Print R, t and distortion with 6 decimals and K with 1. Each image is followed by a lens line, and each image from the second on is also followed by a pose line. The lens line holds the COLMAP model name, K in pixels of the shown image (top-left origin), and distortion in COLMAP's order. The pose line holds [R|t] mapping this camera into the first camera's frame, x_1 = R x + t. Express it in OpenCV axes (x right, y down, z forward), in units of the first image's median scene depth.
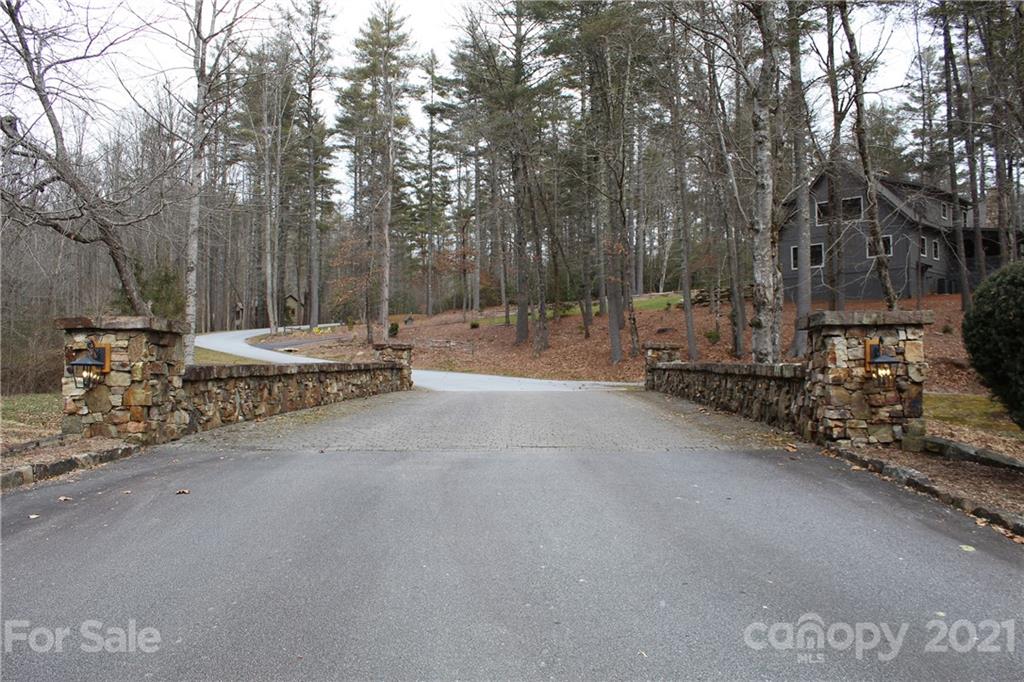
lens RADIAL K [[830.4, 0, 507.3], [0, 830.4, 339.3], [0, 0, 1]] dist [-0.180357, 0.141924]
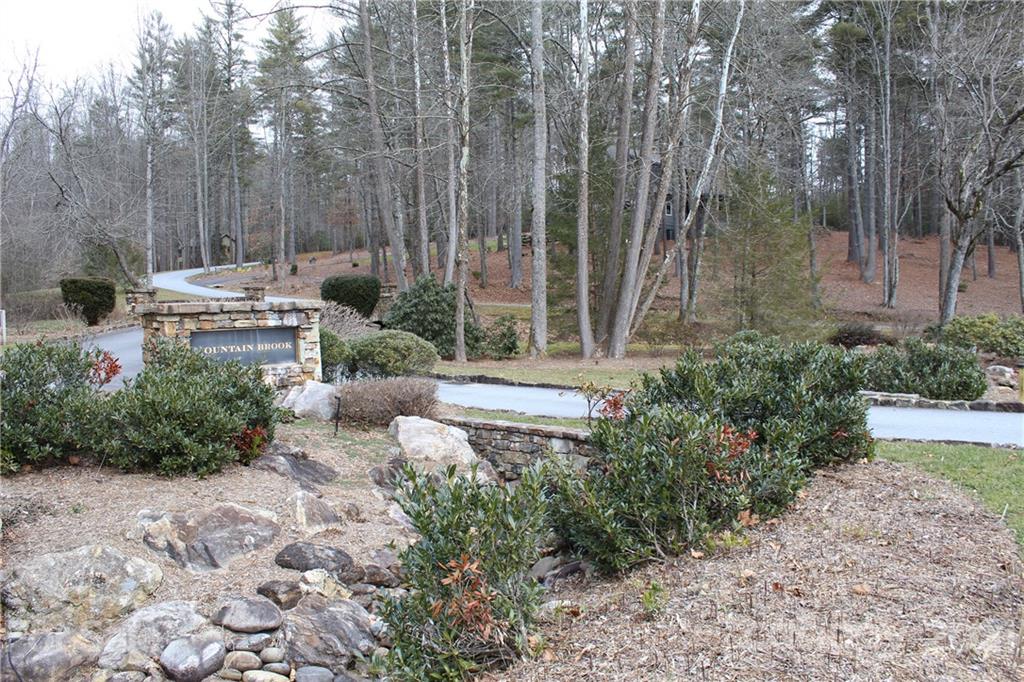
lens RADIAL K [[830.4, 0, 507.3], [0, 830.4, 339.3], [0, 0, 1]] dist [-0.180357, 0.141924]
pose [[0.998006, -0.019710, 0.059967, 0.106312], [0.014220, 0.995783, 0.090634, -0.011558], [-0.061500, -0.089600, 0.994077, -0.304357]]
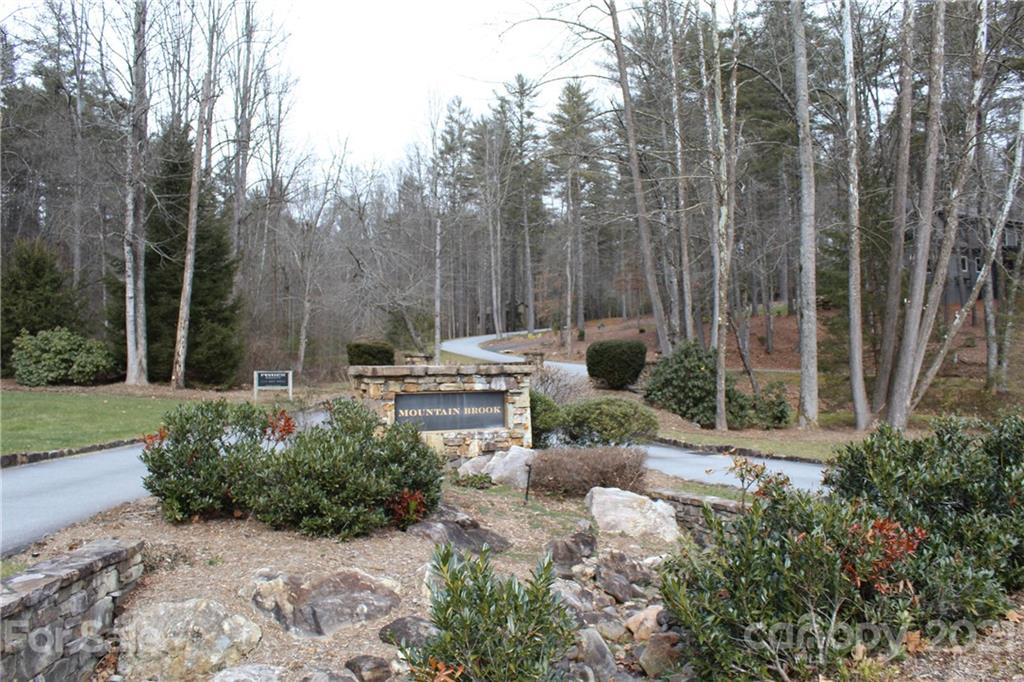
lens RADIAL K [[830.4, 0, 507.3], [0, 830.4, 339.3], [0, 0, 1]] dist [-0.180357, 0.141924]
pose [[0.956808, -0.022176, -0.289874, 0.119615], [0.024285, 0.999698, 0.003679, -0.010709], [0.289705, -0.010560, 0.957058, -0.296048]]
